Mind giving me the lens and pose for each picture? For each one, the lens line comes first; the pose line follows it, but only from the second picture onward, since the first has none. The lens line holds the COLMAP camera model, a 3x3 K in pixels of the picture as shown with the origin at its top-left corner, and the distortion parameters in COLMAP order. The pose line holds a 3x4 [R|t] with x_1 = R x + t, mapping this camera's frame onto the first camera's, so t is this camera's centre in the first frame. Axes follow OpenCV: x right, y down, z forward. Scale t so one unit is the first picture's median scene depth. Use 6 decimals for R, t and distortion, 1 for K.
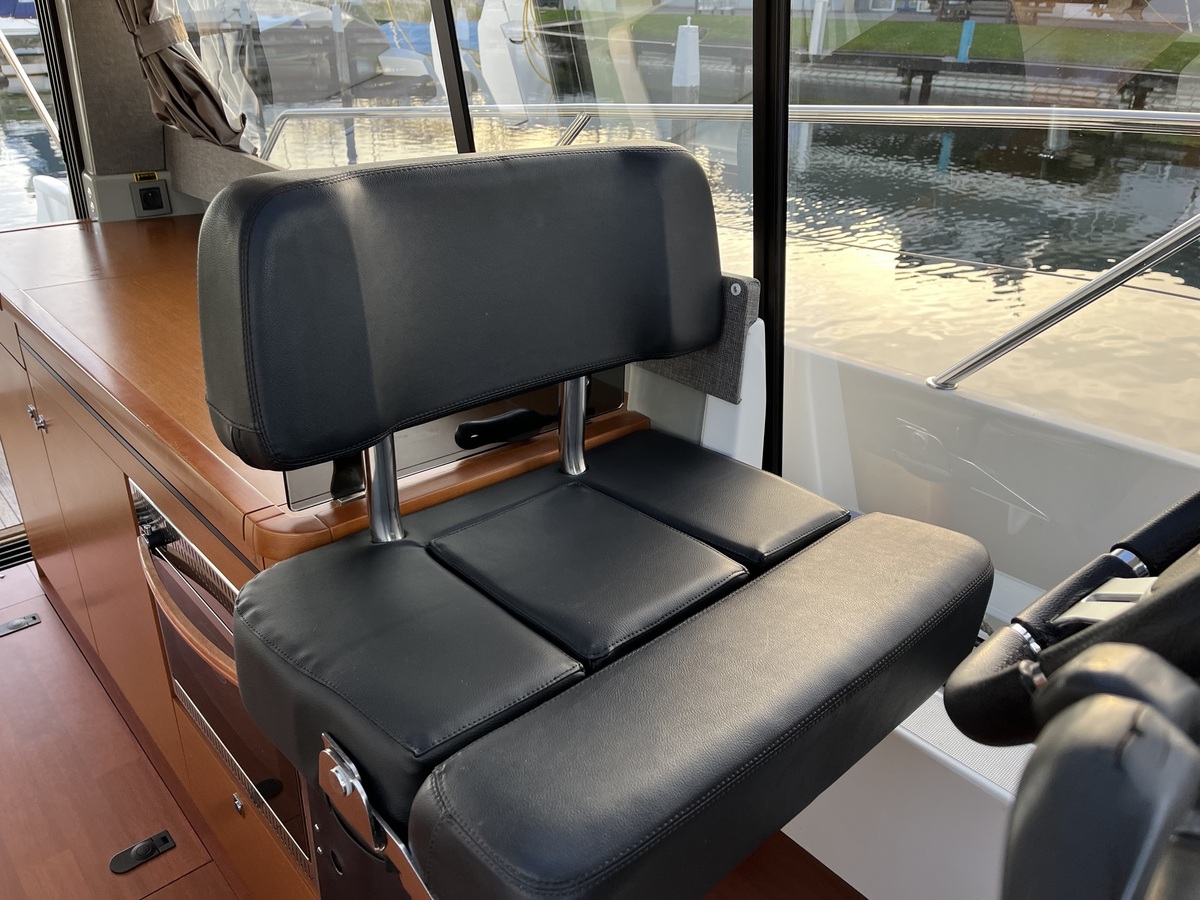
lens RADIAL K [[908.7, 0, 612.9], [0, 908.7, 473.2], [0, 0, 1]] dist [0.057324, -0.074699]
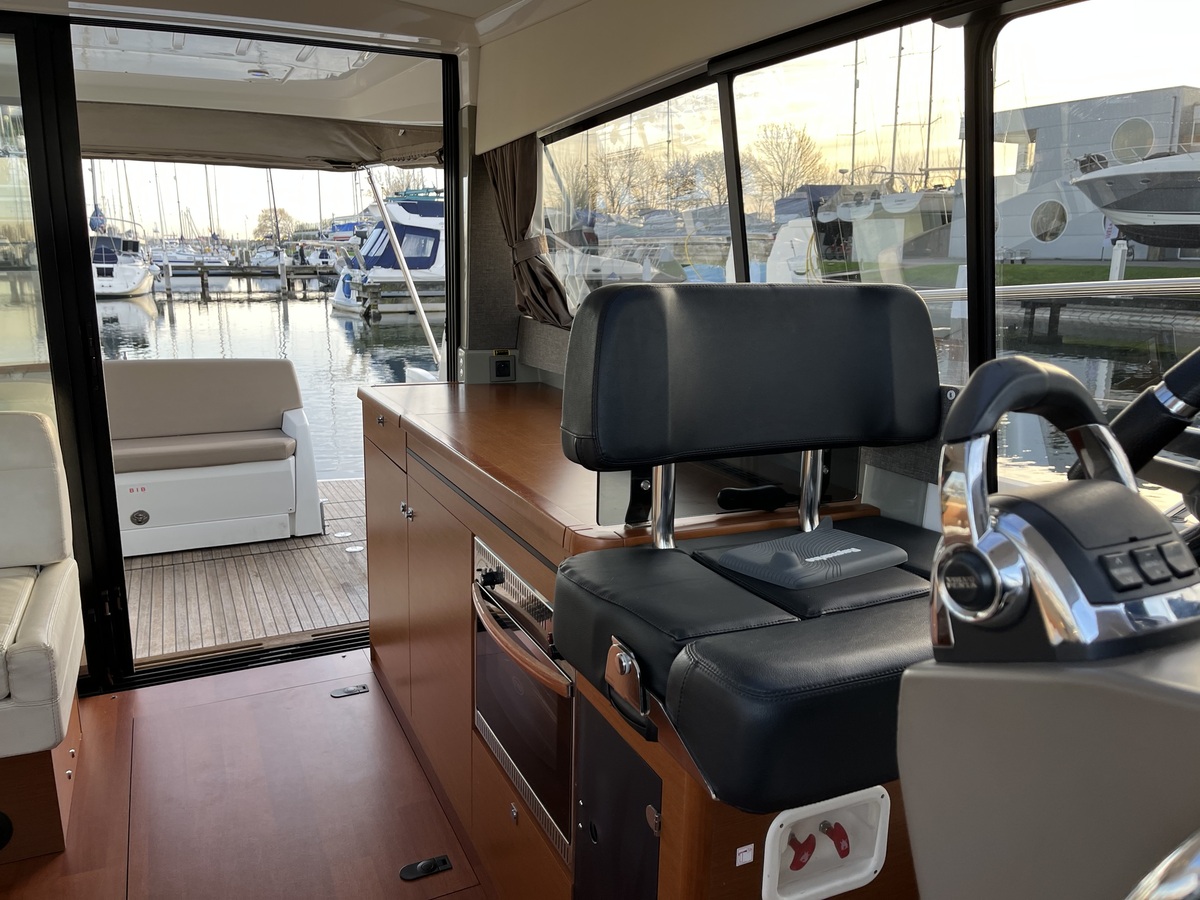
lens RADIAL K [[908.7, 0, 626.8], [0, 908.7, 454.0], [0, 0, 1]] dist [0.057324, -0.074699]
pose [[0.960251, 0.045080, -0.275474, 0.048897], [-0.114348, 0.963796, -0.240877, 0.199846], [0.254642, 0.262803, 0.930641, -0.226677]]
